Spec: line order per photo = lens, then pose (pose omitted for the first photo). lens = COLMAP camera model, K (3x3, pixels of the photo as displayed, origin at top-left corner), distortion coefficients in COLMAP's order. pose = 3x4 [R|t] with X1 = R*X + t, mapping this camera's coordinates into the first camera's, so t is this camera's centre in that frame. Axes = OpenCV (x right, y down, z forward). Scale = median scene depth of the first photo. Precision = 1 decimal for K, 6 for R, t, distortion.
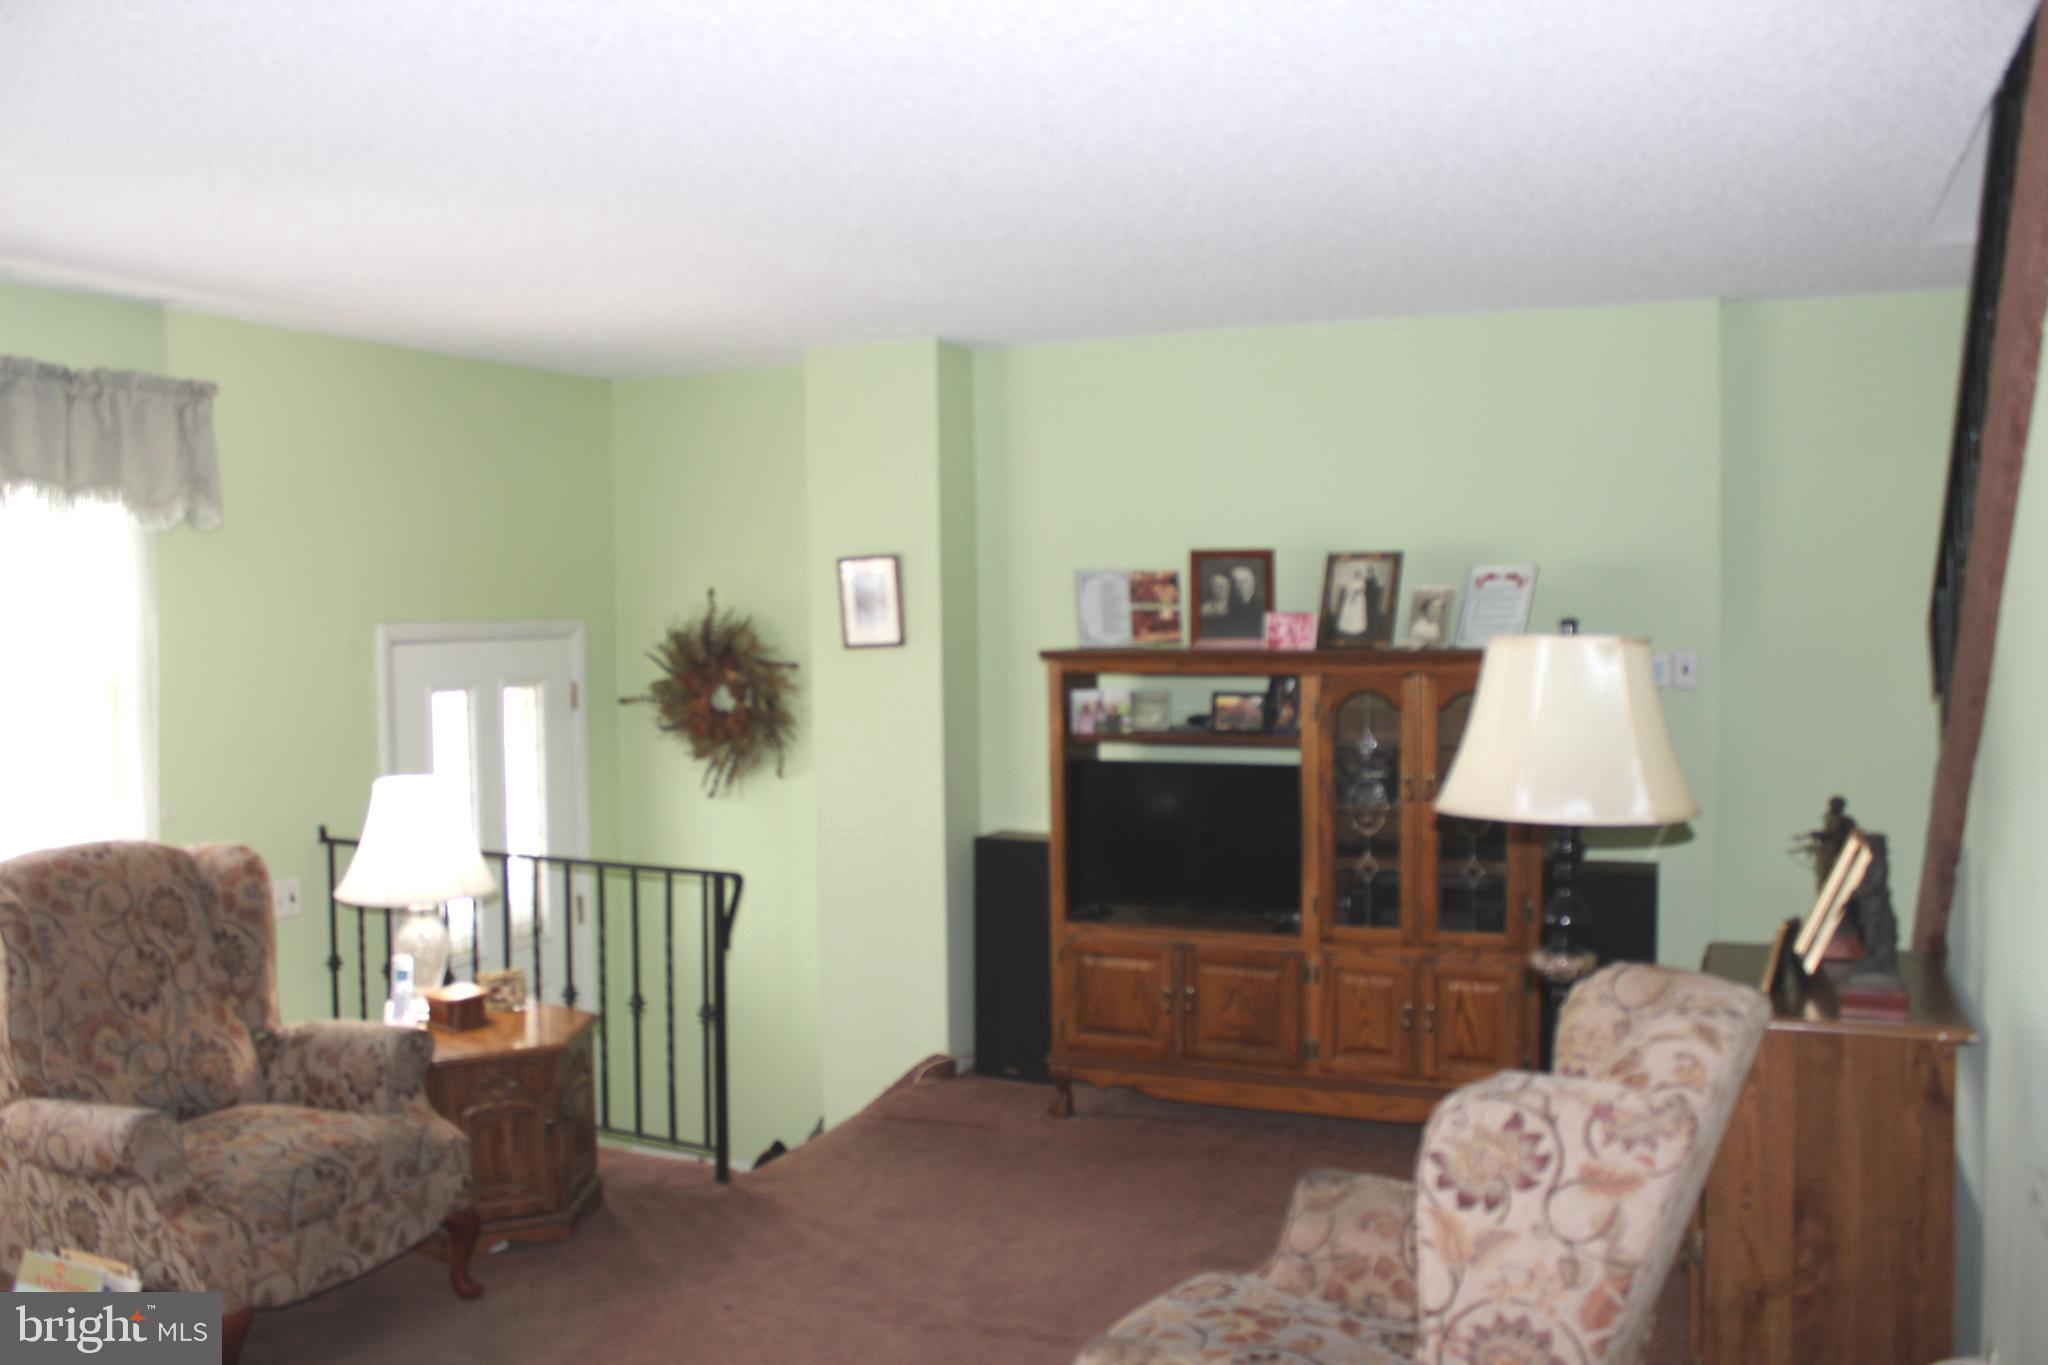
lens RADIAL K [[1749.9, 0, 1019.2], [0, 1749.9, 714.5], [0, 0, 1]] dist [-0.147941, 0.168472]
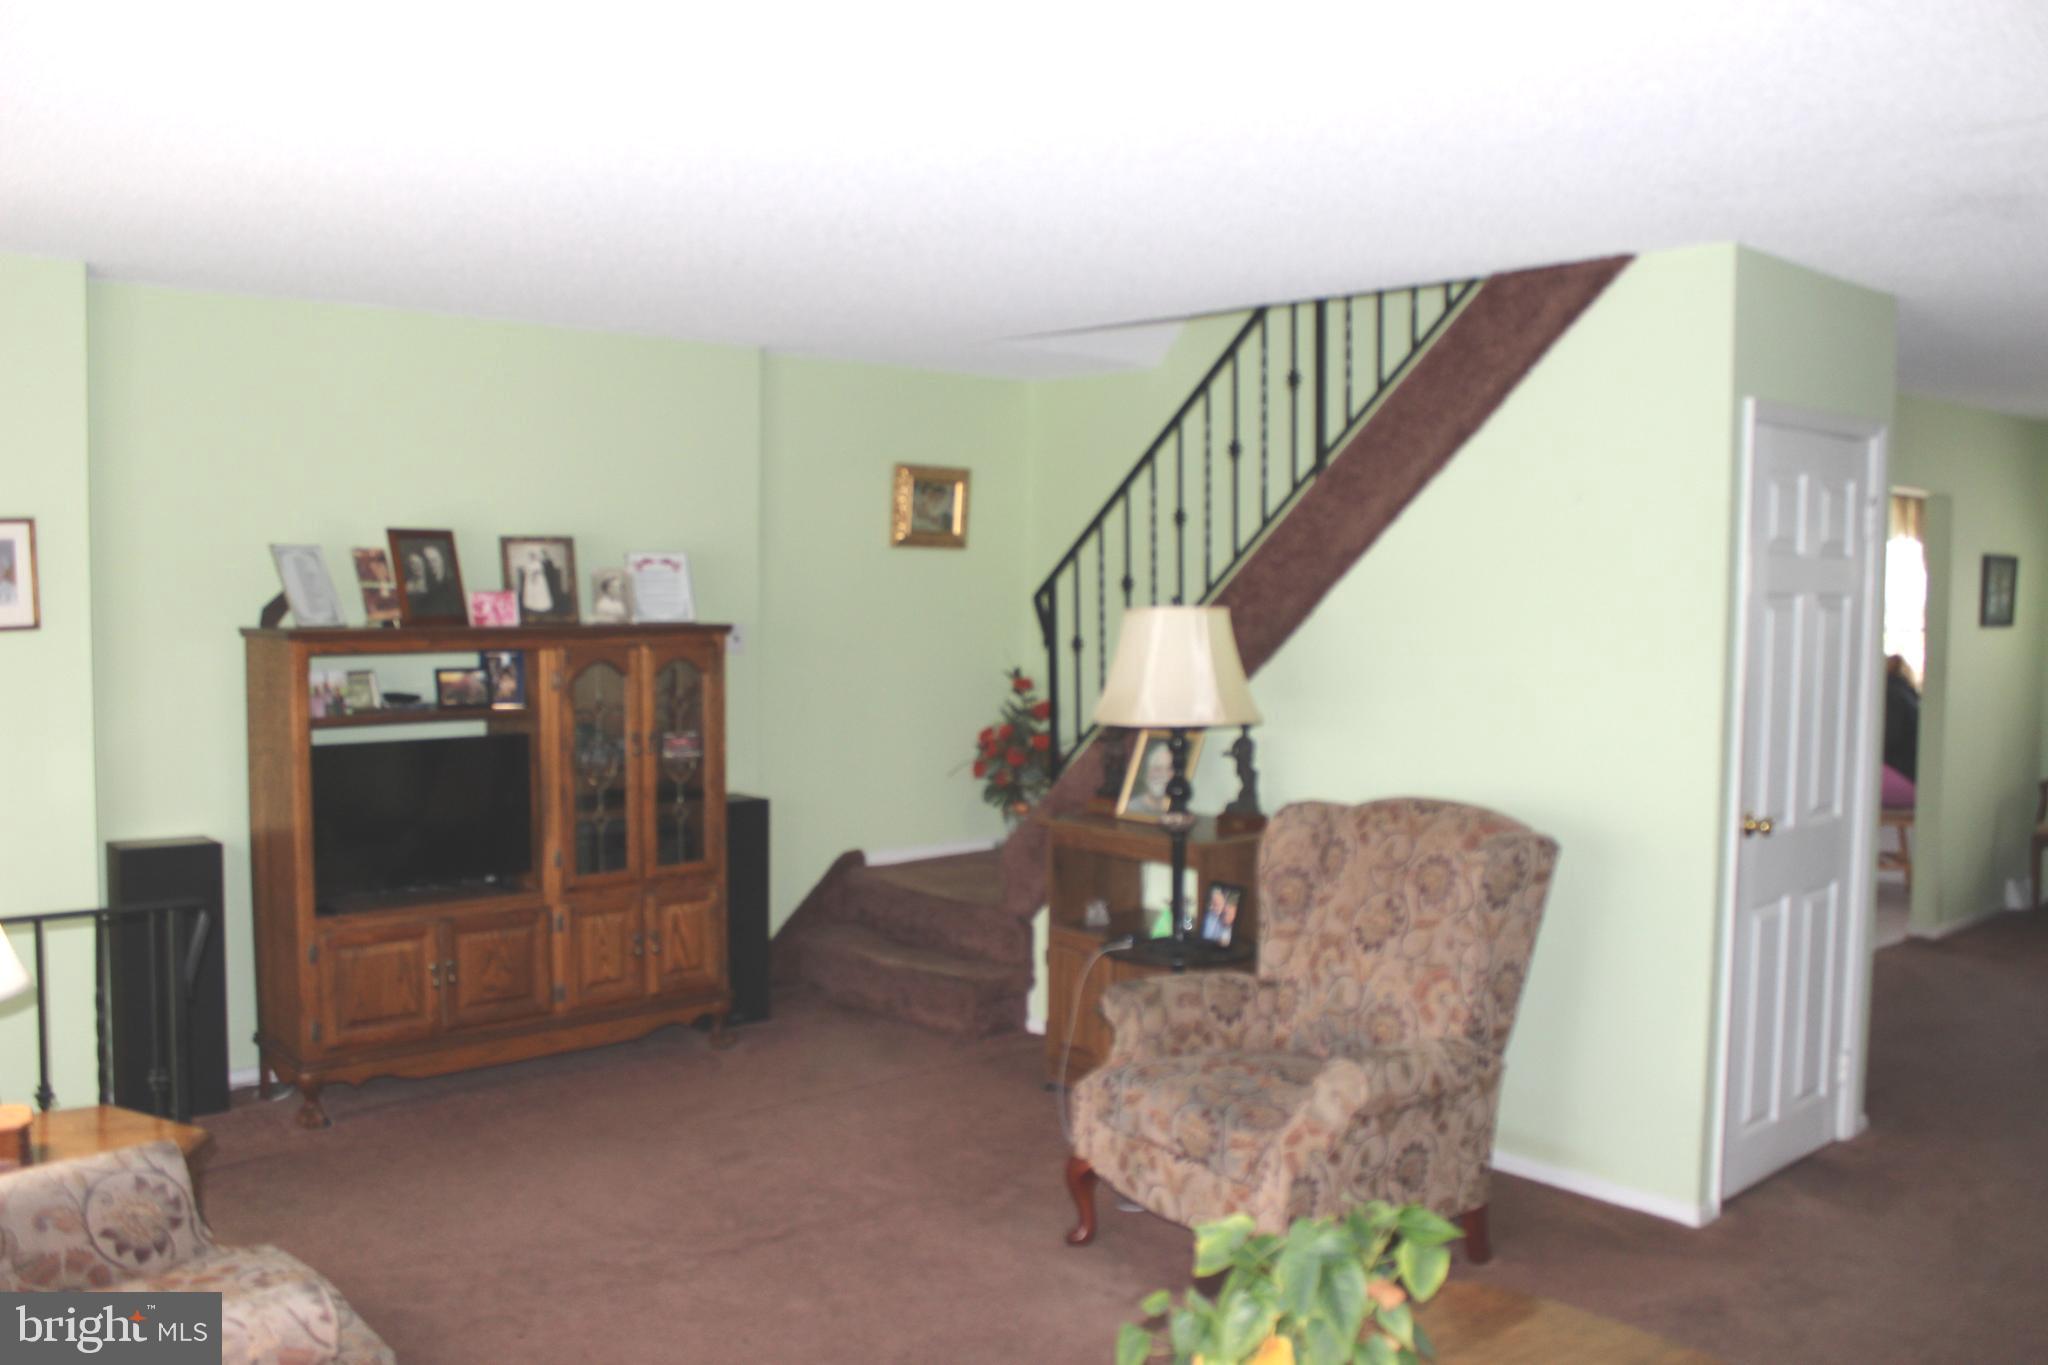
lens RADIAL K [[1749.9, 0, 1019.2], [0, 1749.9, 714.5], [0, 0, 1]] dist [-0.147941, 0.168472]
pose [[0.407283, -0.054361, 0.911683, -0.675990], [0.045057, 0.998207, 0.039392, -0.010687], [-0.912190, 0.025034, 0.409002, 0.282936]]
